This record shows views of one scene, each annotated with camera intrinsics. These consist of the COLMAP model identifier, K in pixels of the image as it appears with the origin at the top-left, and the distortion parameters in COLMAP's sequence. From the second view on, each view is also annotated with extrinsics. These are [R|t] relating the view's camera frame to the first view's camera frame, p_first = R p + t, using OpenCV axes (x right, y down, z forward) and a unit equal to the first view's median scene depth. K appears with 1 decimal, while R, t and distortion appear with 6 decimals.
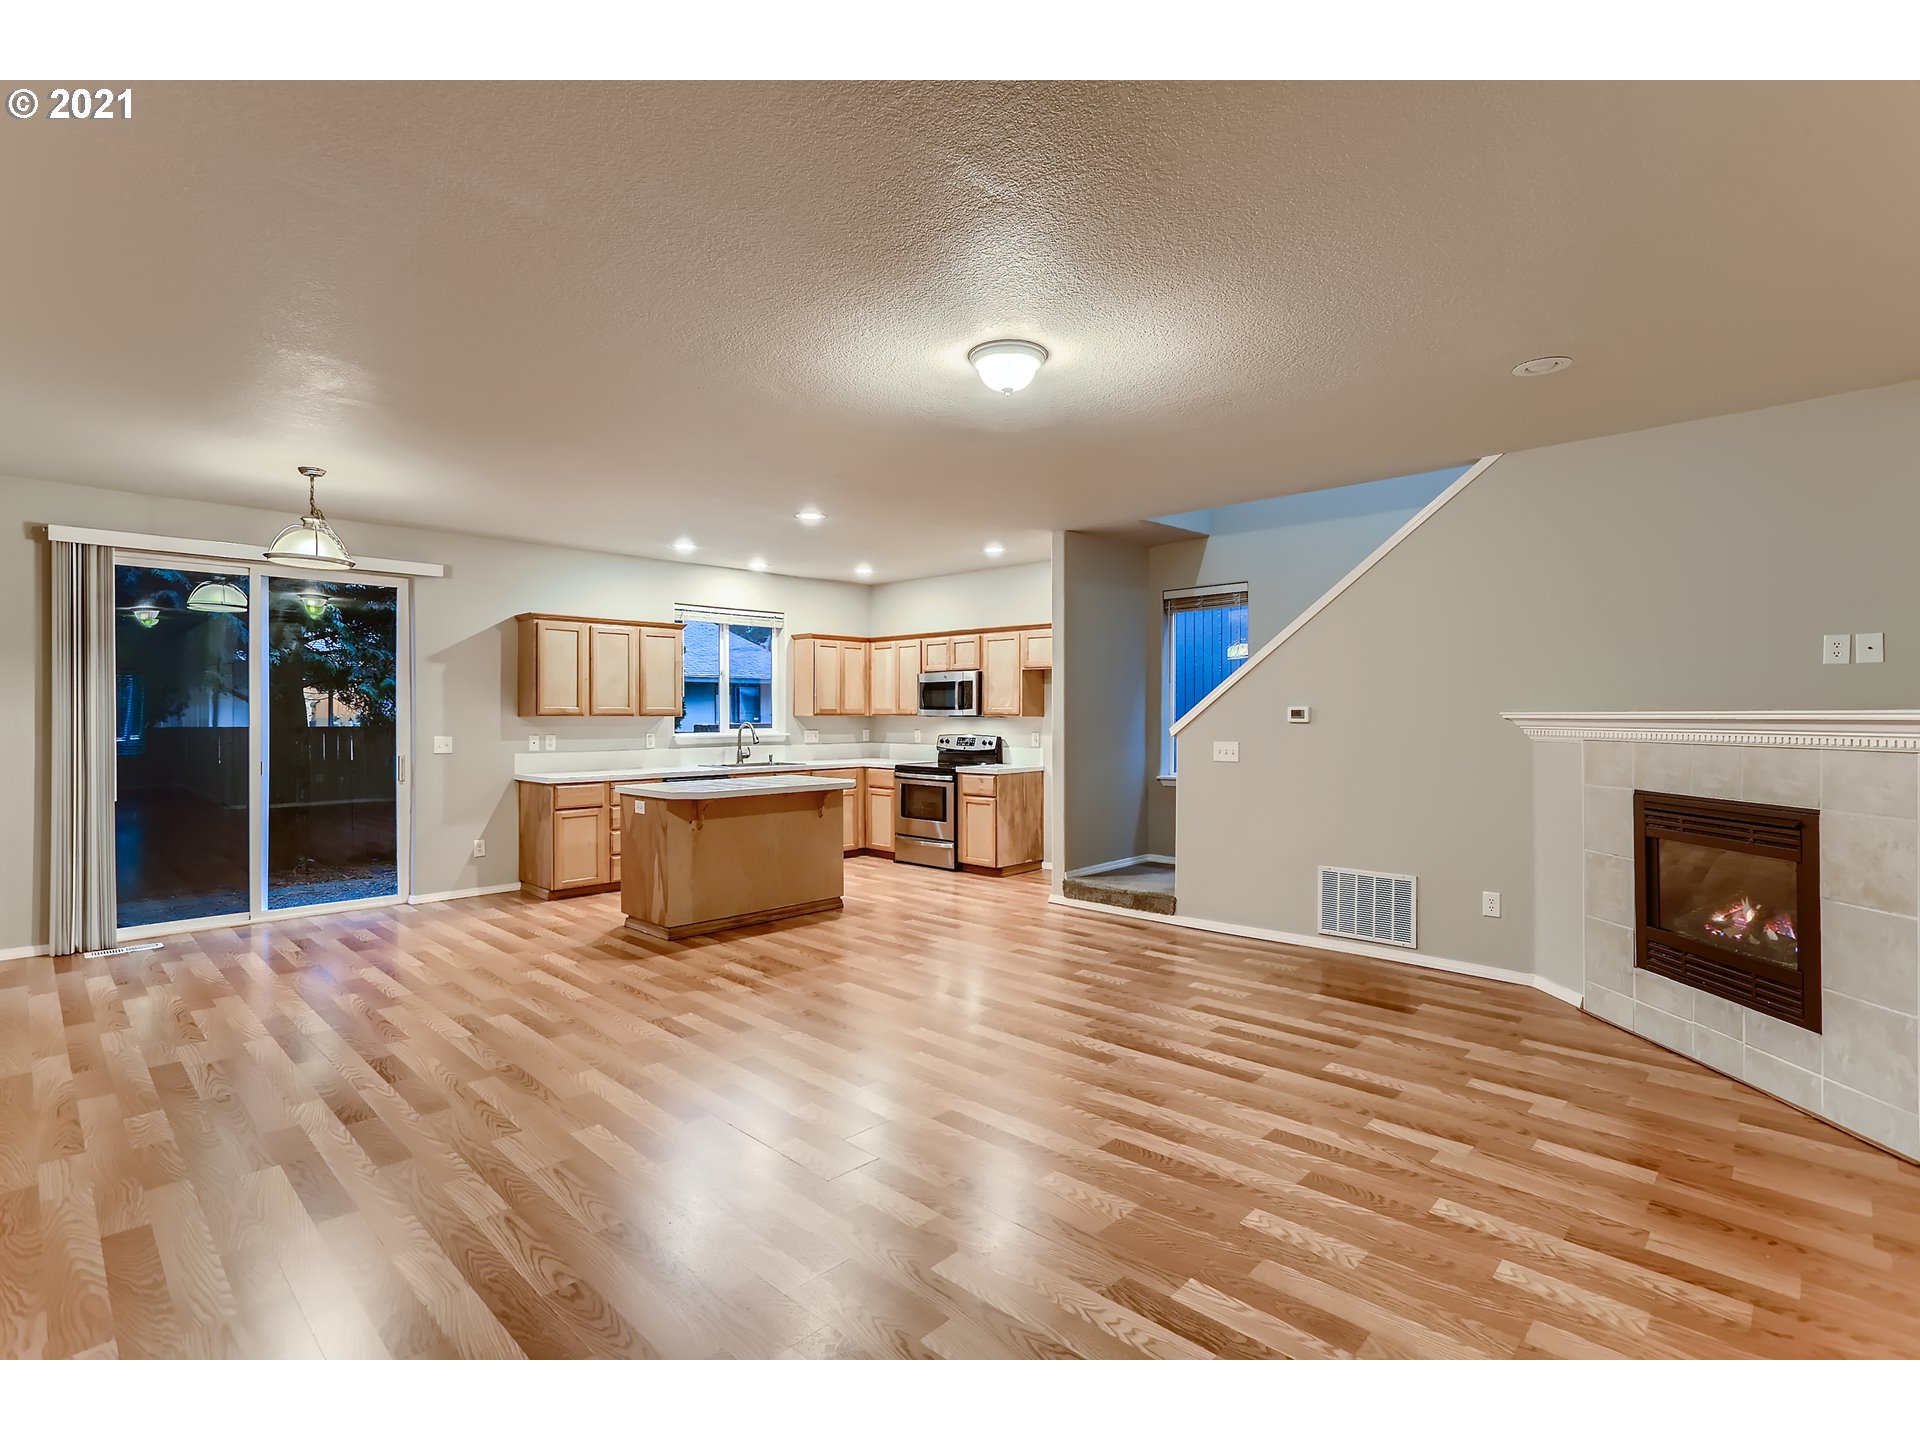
lens RADIAL K [[924.0, 0, 958.1], [0, 924.0, 714.1], [0, 0, 1]] dist [-0.041009, 0.024114]
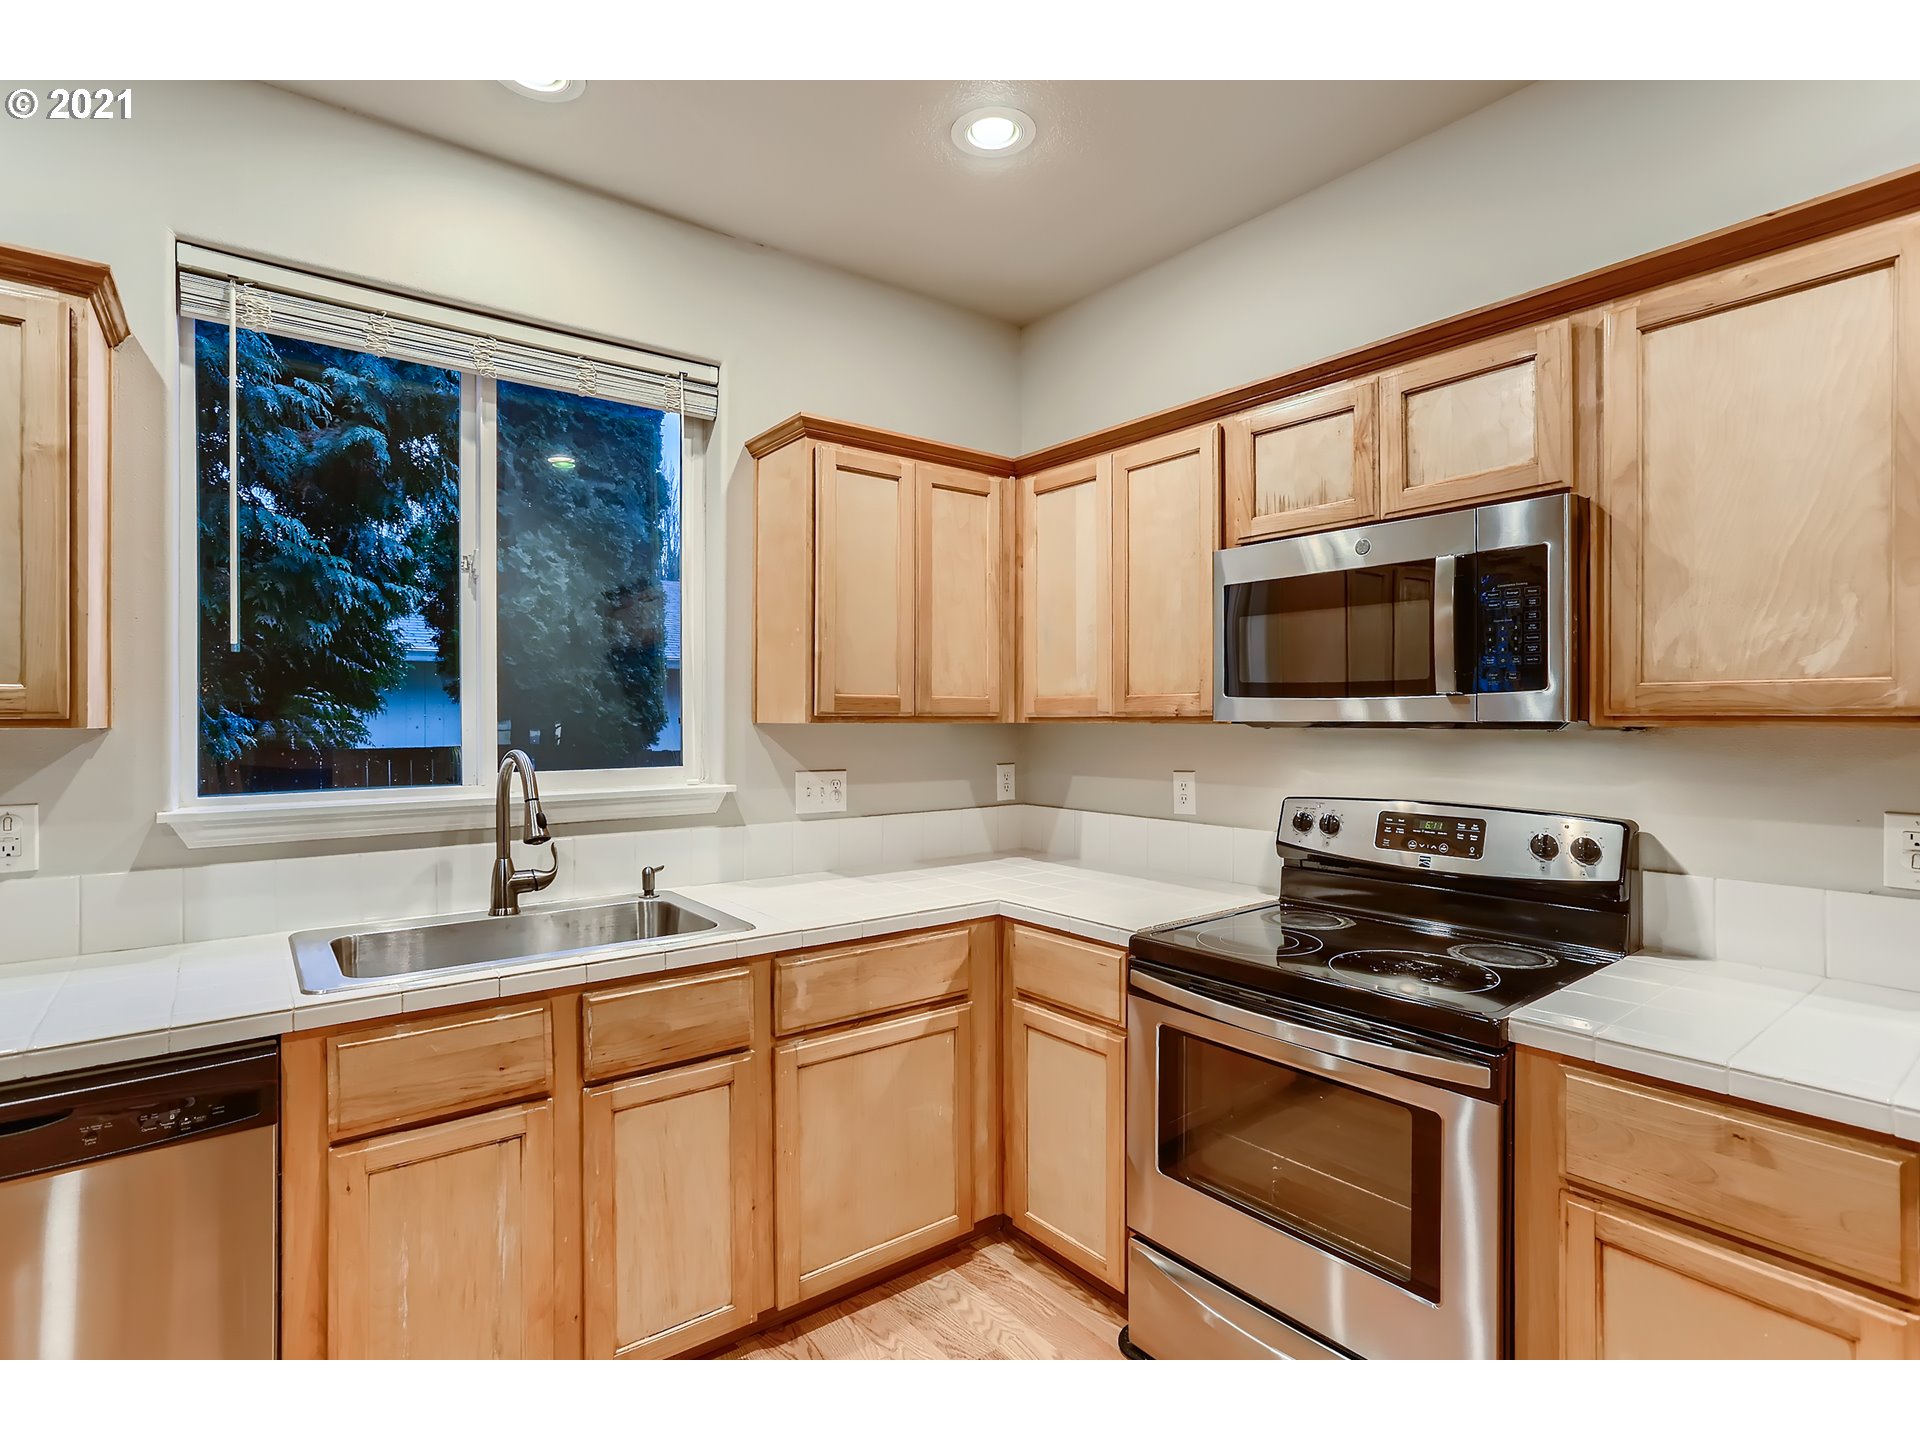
lens RADIAL K [[948.1, 0, 958.3], [0, 948.1, 714.4], [0, 0, 1]] dist [-0.047295, 0.027219]
pose [[0.988732, -0.001890, -0.149684, -0.093827], [0.001041, 0.999983, -0.005751, 0.001119], [0.149692, 0.005530, 0.988717, 0.951050]]
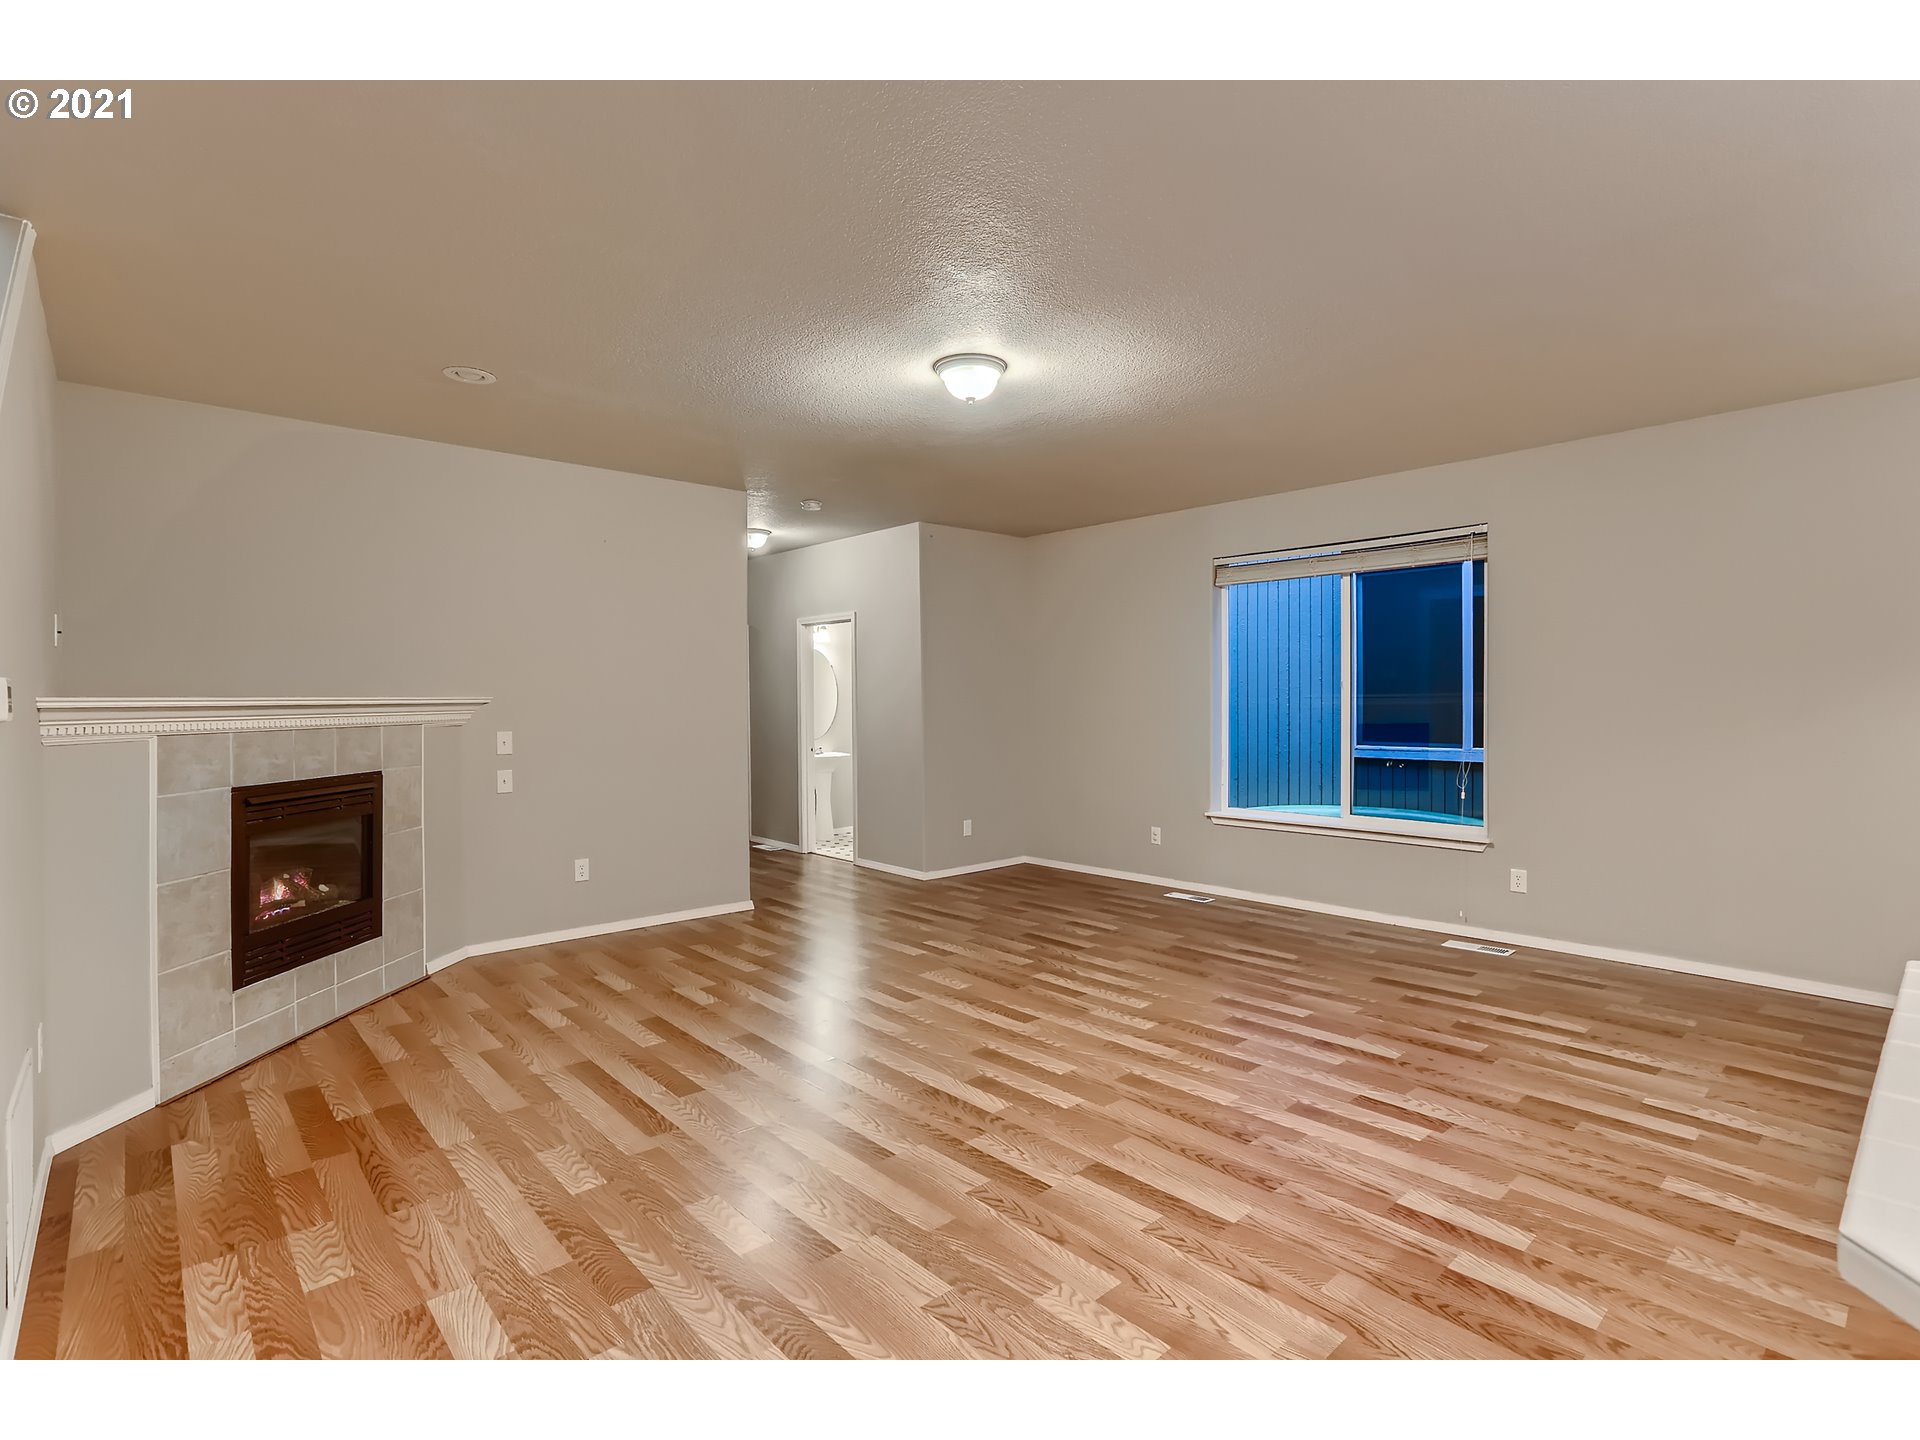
lens RADIAL K [[932.7, 0, 960.0], [0, 932.7, 720.0], [0, 0, 1]] dist [-0.041762, 0.026017]
pose [[-0.997431, 0.004363, 0.071498, -0.005481], [0.005926, 0.999748, 0.021666, 0.002282], [-0.071386, 0.022034, -0.997205, 1.041476]]
